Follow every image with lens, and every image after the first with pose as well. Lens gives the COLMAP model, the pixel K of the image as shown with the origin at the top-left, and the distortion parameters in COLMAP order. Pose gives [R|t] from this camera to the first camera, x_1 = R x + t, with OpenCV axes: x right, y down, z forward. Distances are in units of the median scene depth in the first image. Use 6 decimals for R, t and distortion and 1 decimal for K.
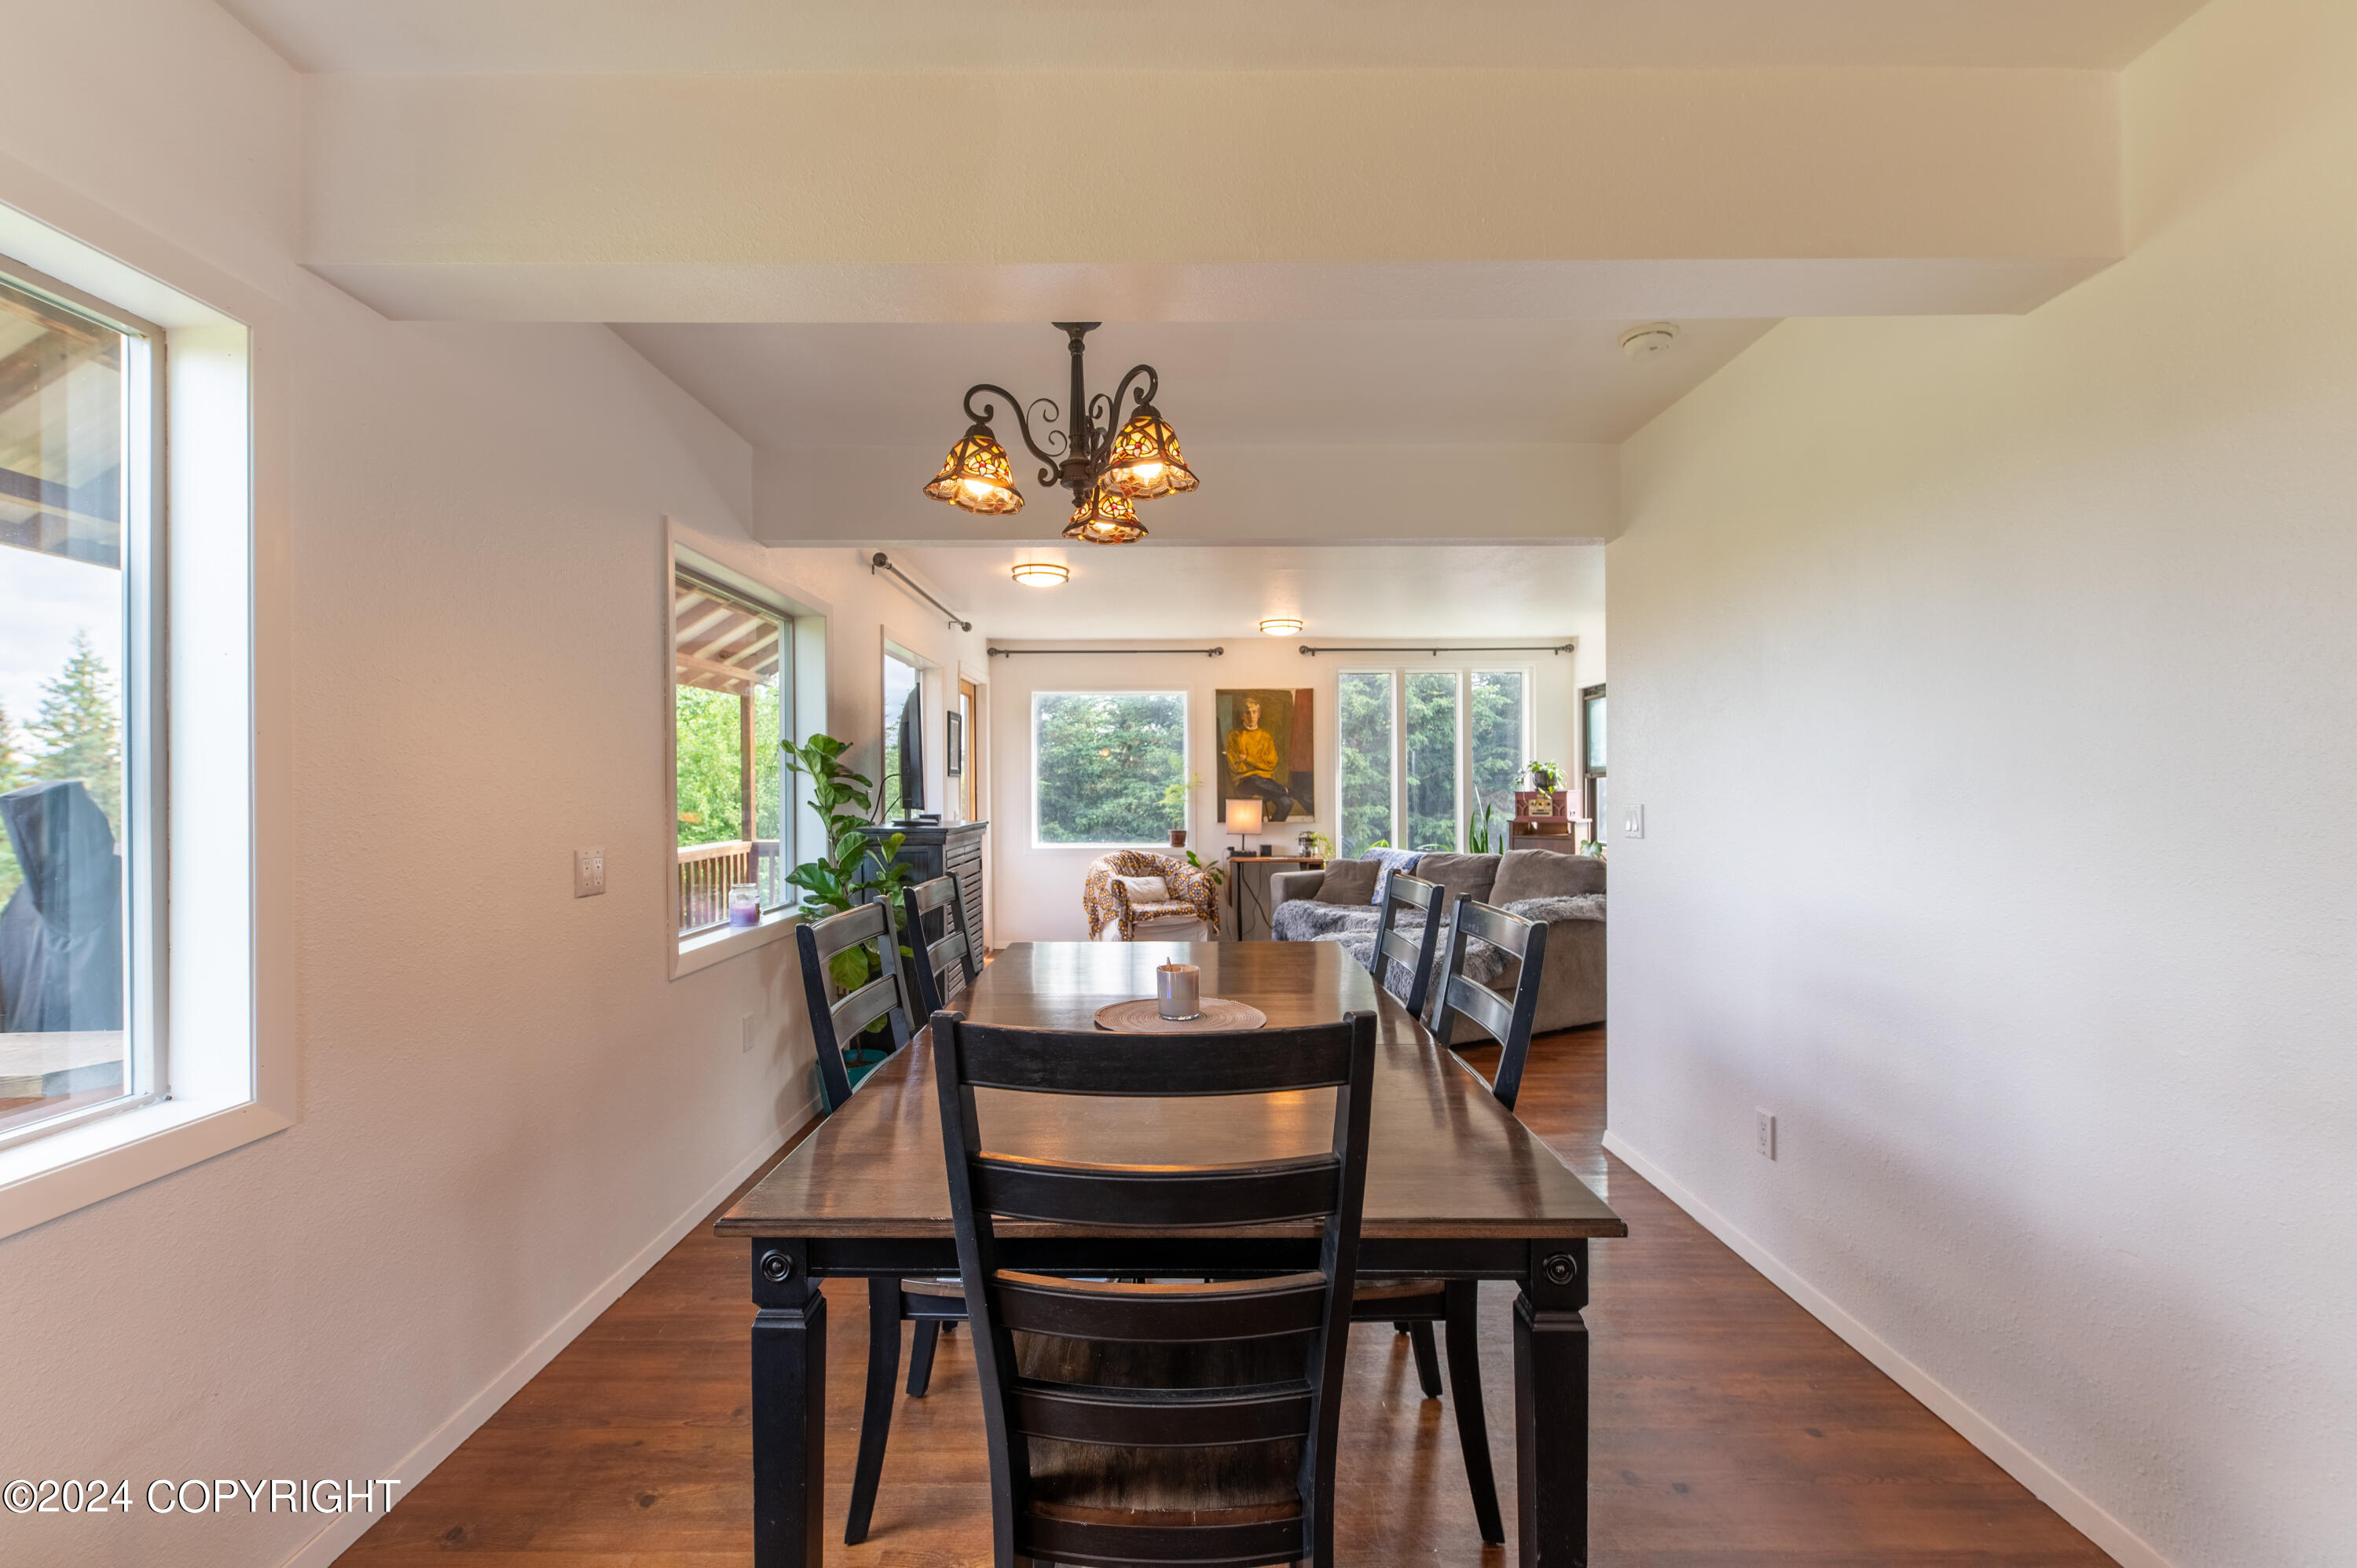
lens RADIAL K [[926.7, 0, 1157.9], [0, 926.7, 793.5], [0, 0, 1]] dist [0.000286, -0.000321]
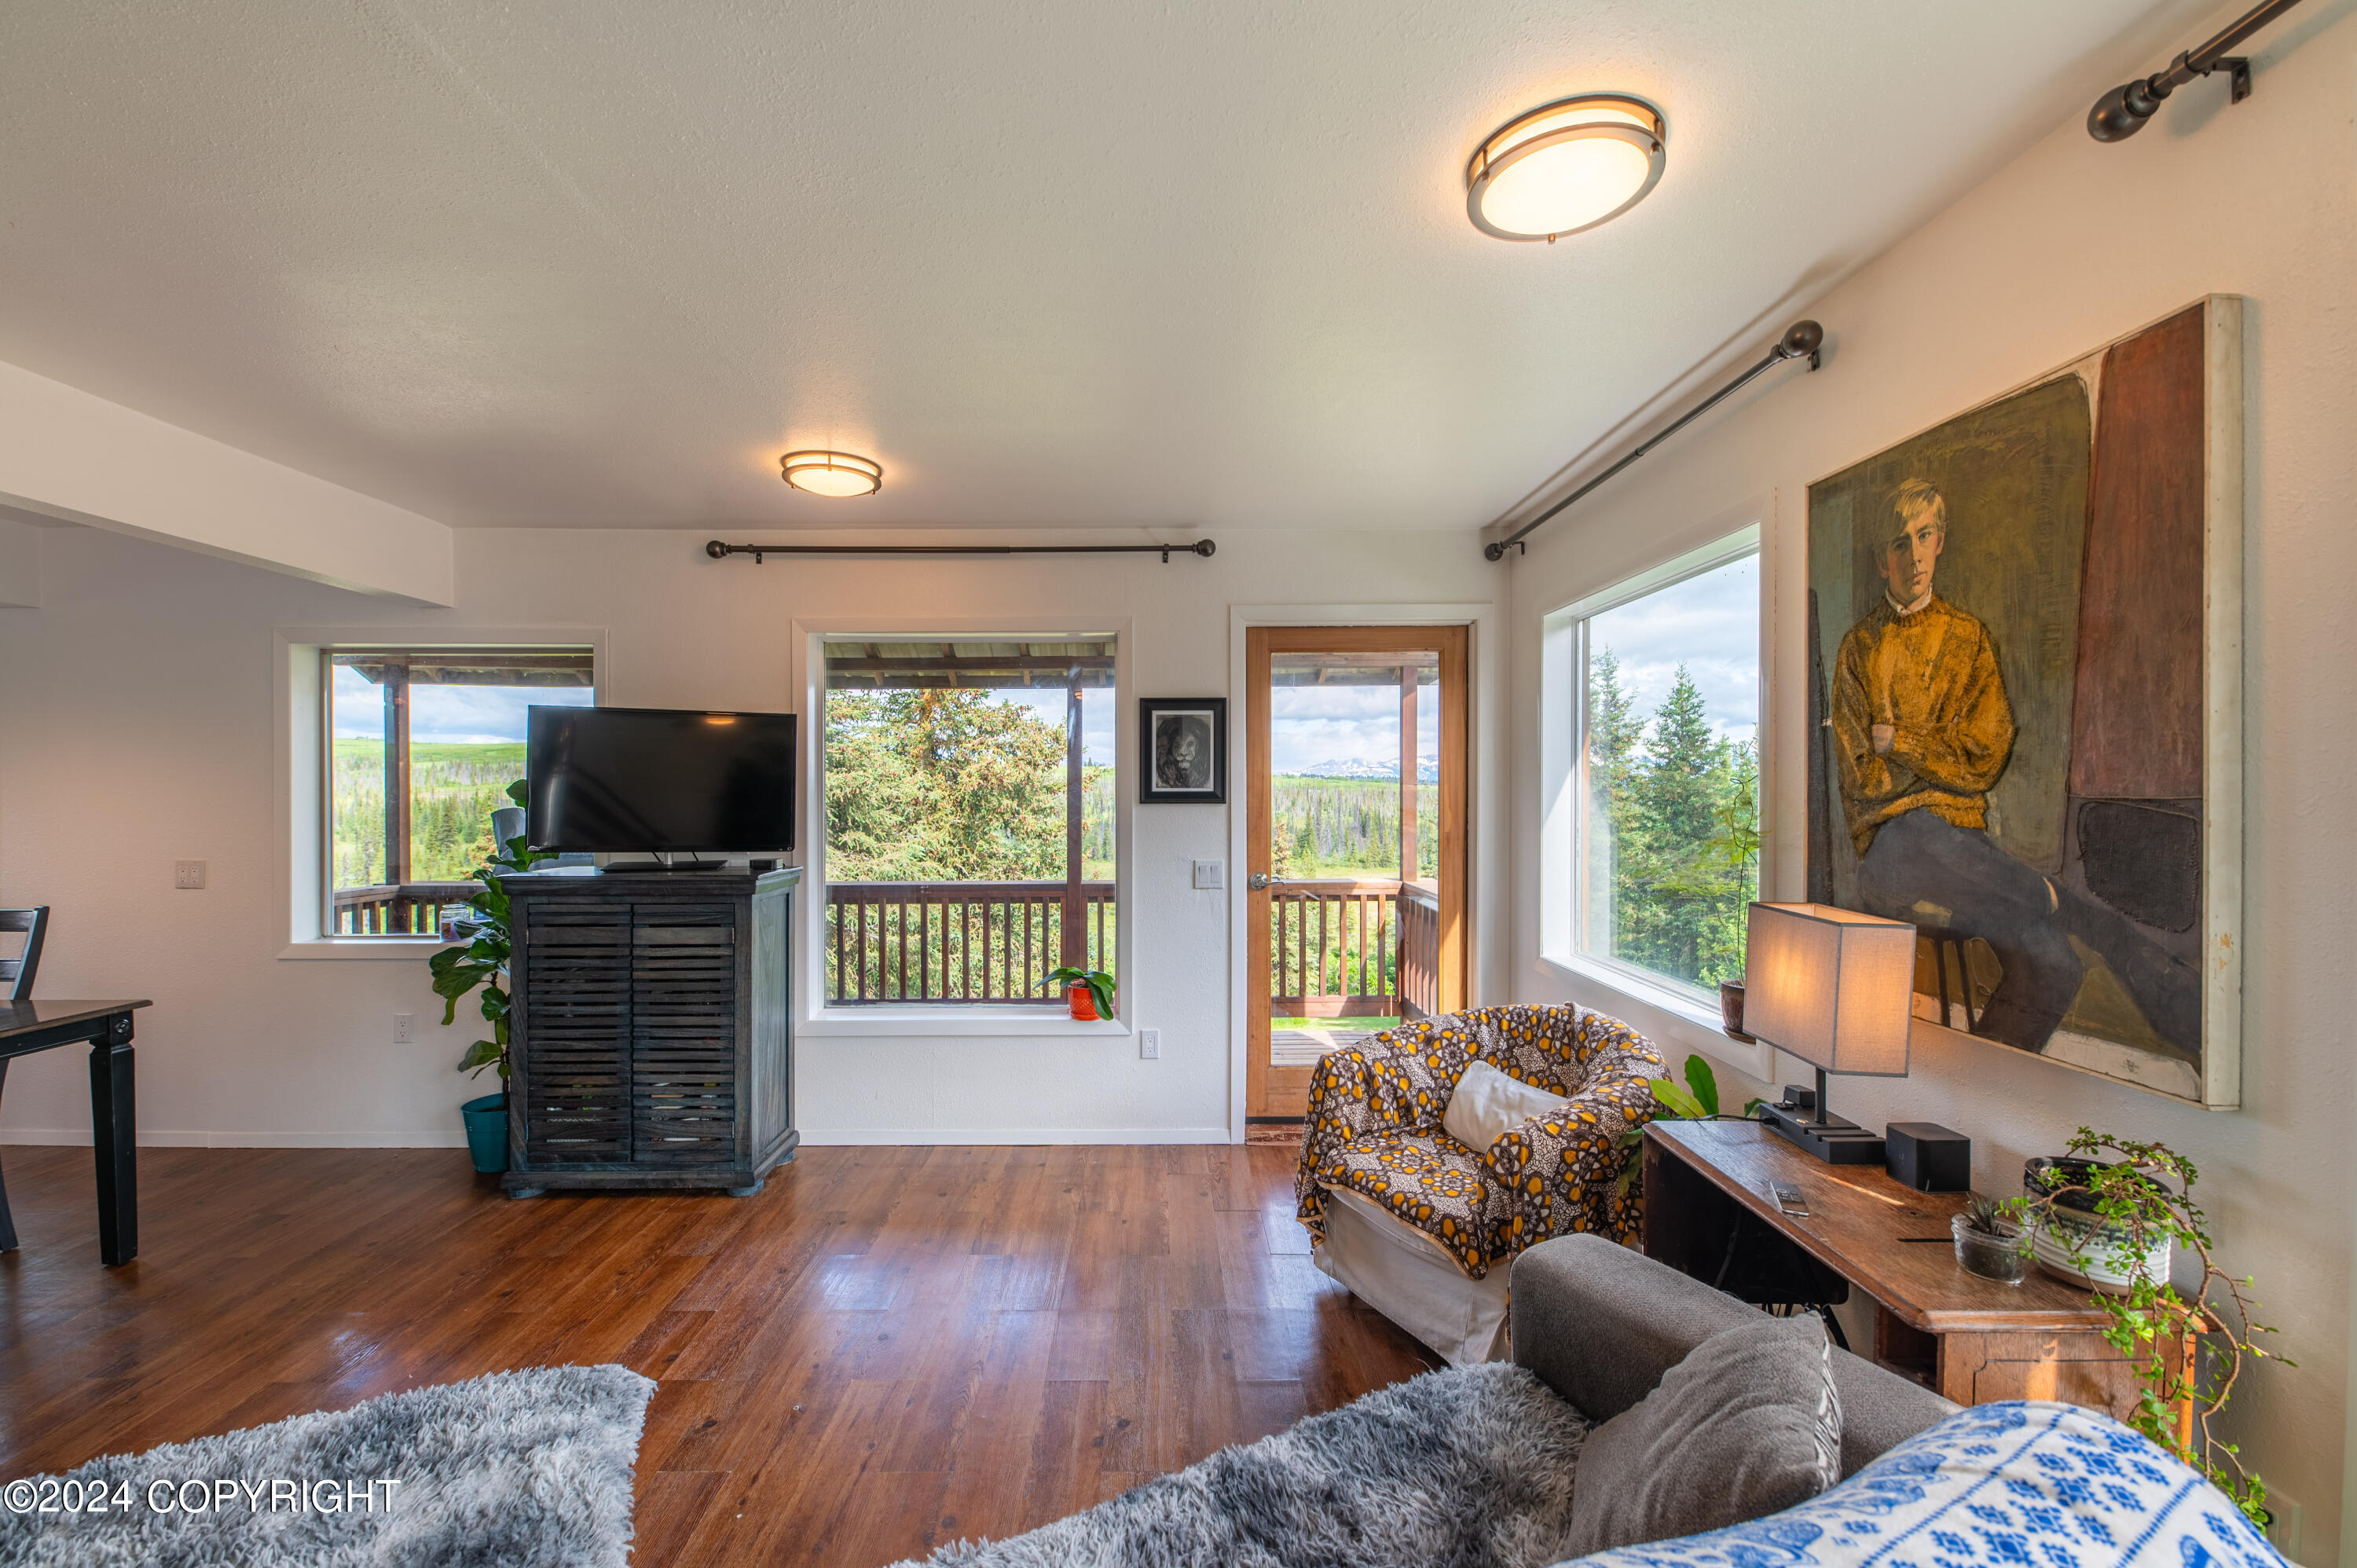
lens RADIAL K [[944.3, 0, 1150.1], [0, 944.3, 795.6], [0, 0, 1]] dist [0.001166, 0.000178]
pose [[-0.001188, 0.010006, -0.999949, 0.337316], [-0.004379, 0.999940, 0.010011, -0.025352], [0.999990, 0.004390, -0.001145, 0.811835]]
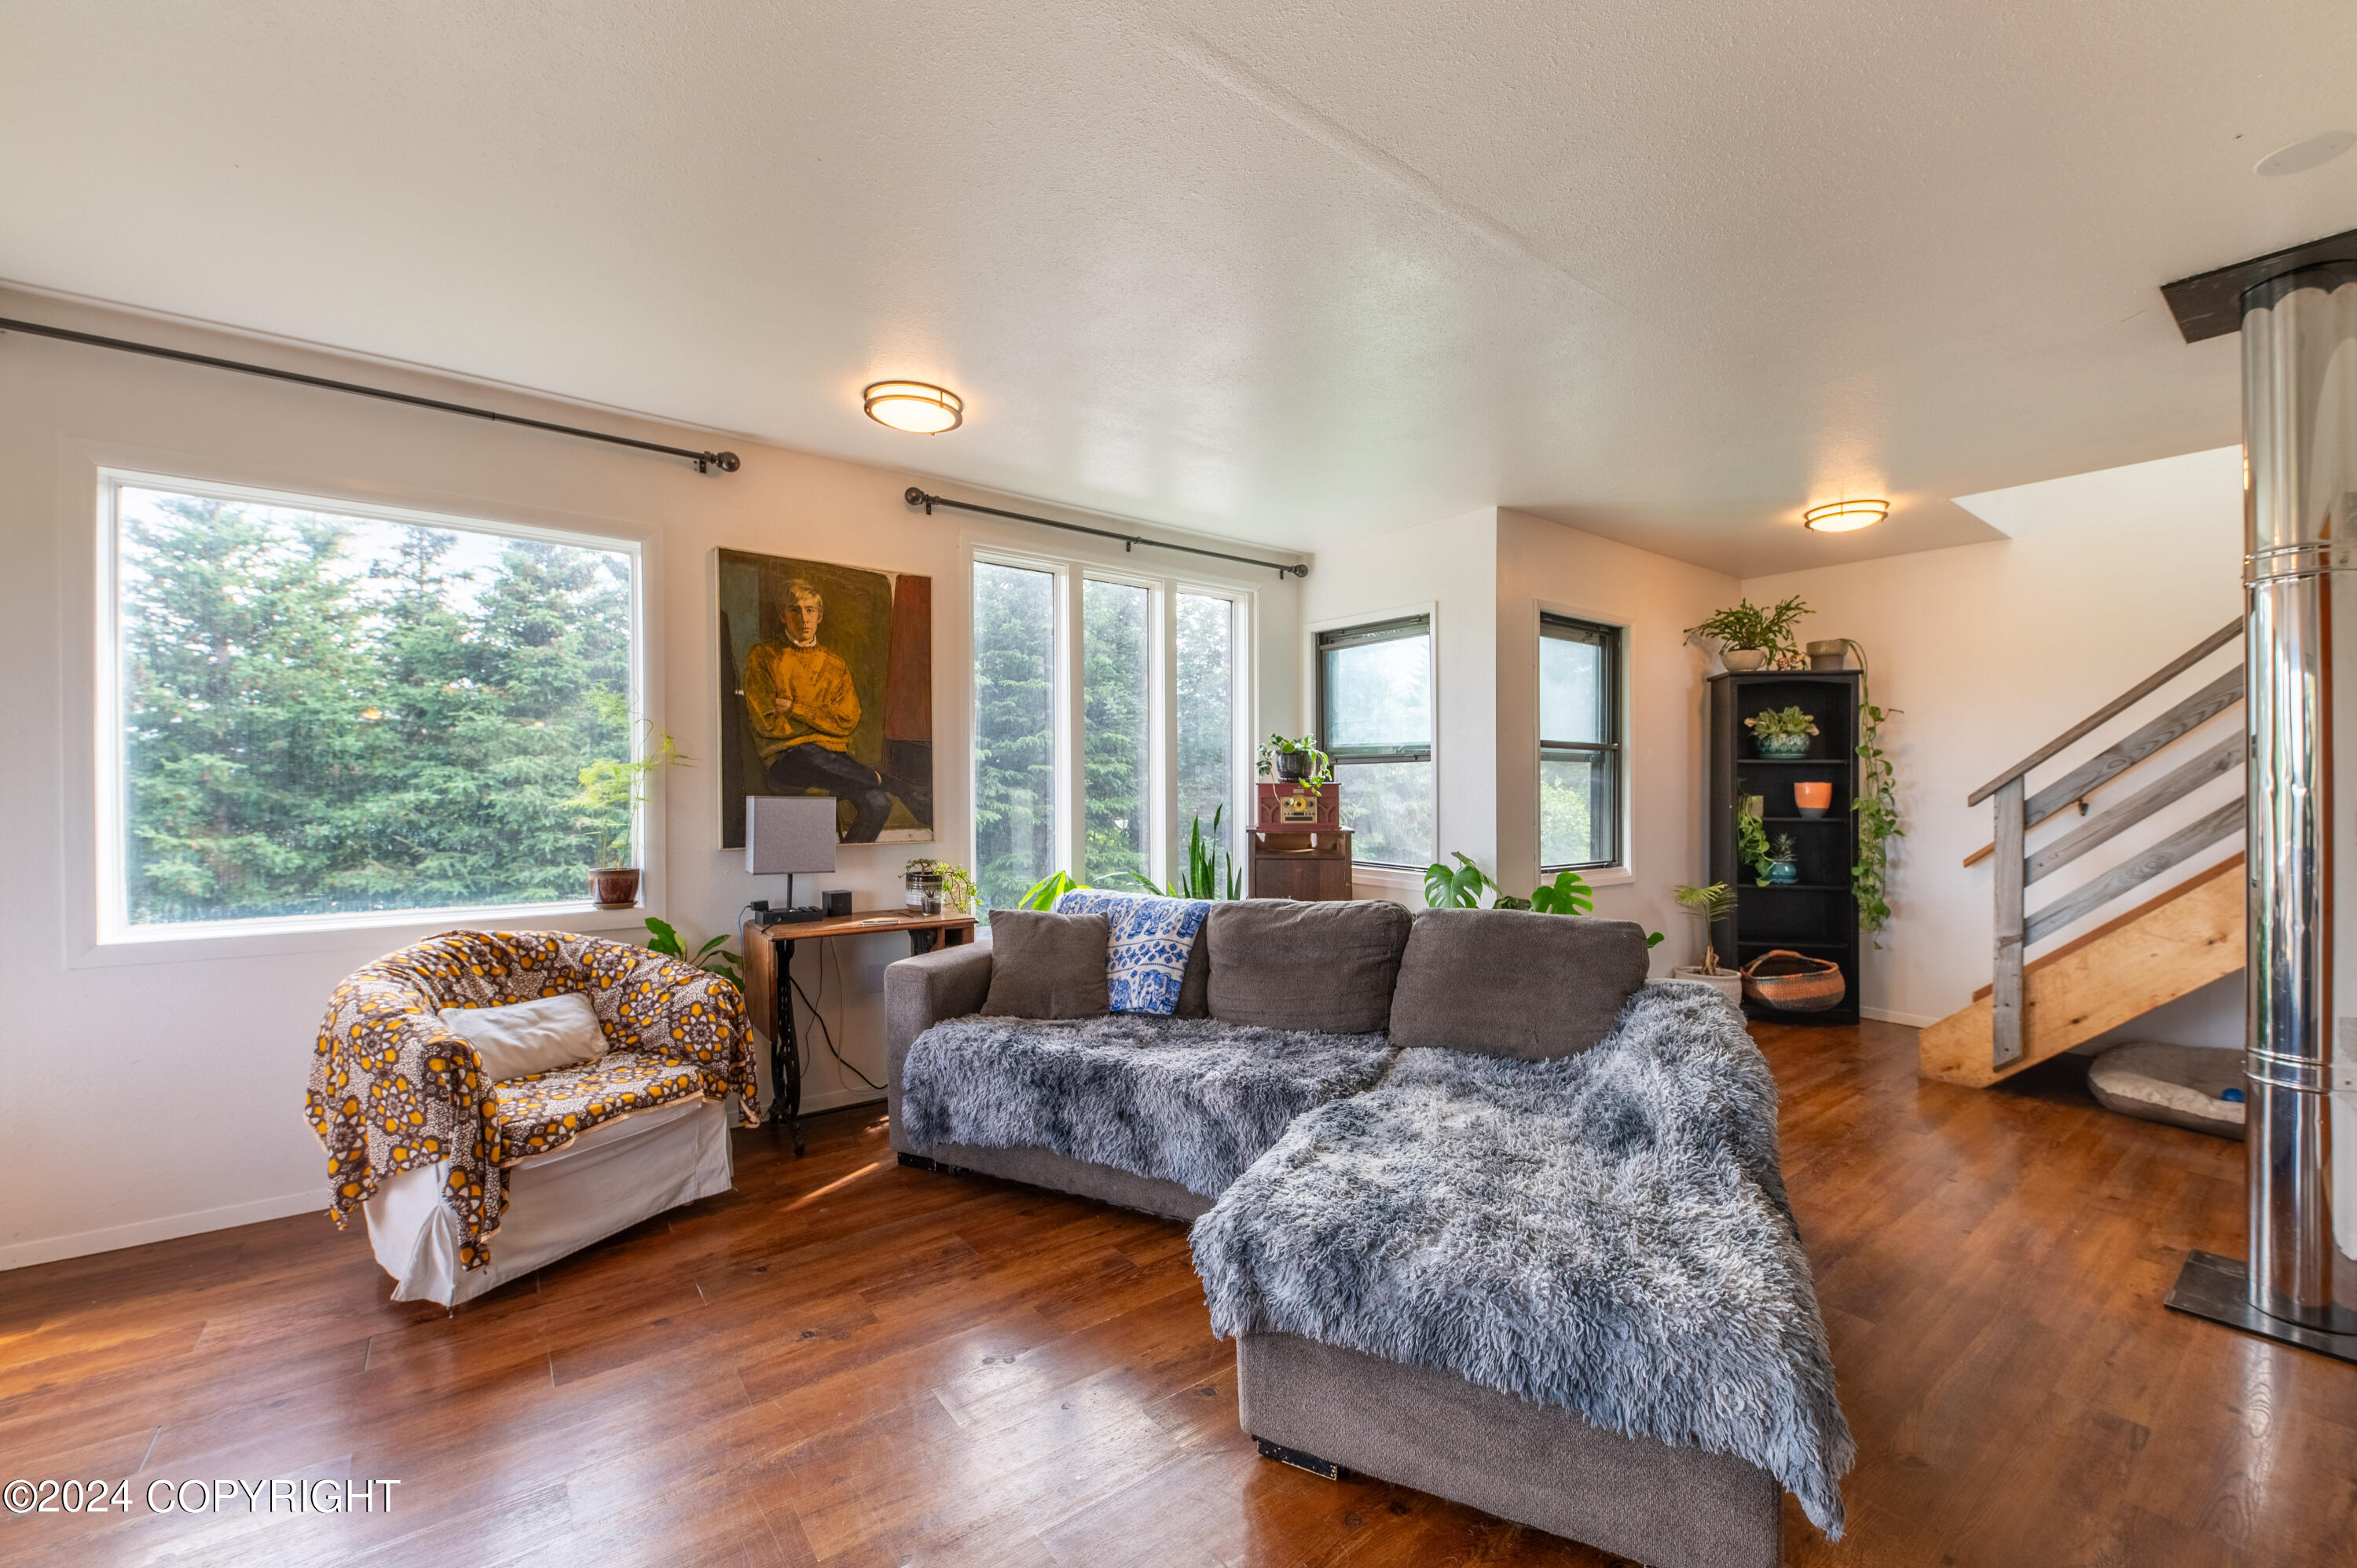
lens RADIAL K [[942.0, 0, 1210.3], [0, 942.0, 795.8], [0, 0, 1]] dist [-0.000017, -0.000022]
pose [[0.782078, -0.001927, 0.623178, -0.034512], [-0.003879, 0.999961, 0.007961, 0.001567], [-0.623169, -0.008644, 0.782040, 0.500792]]
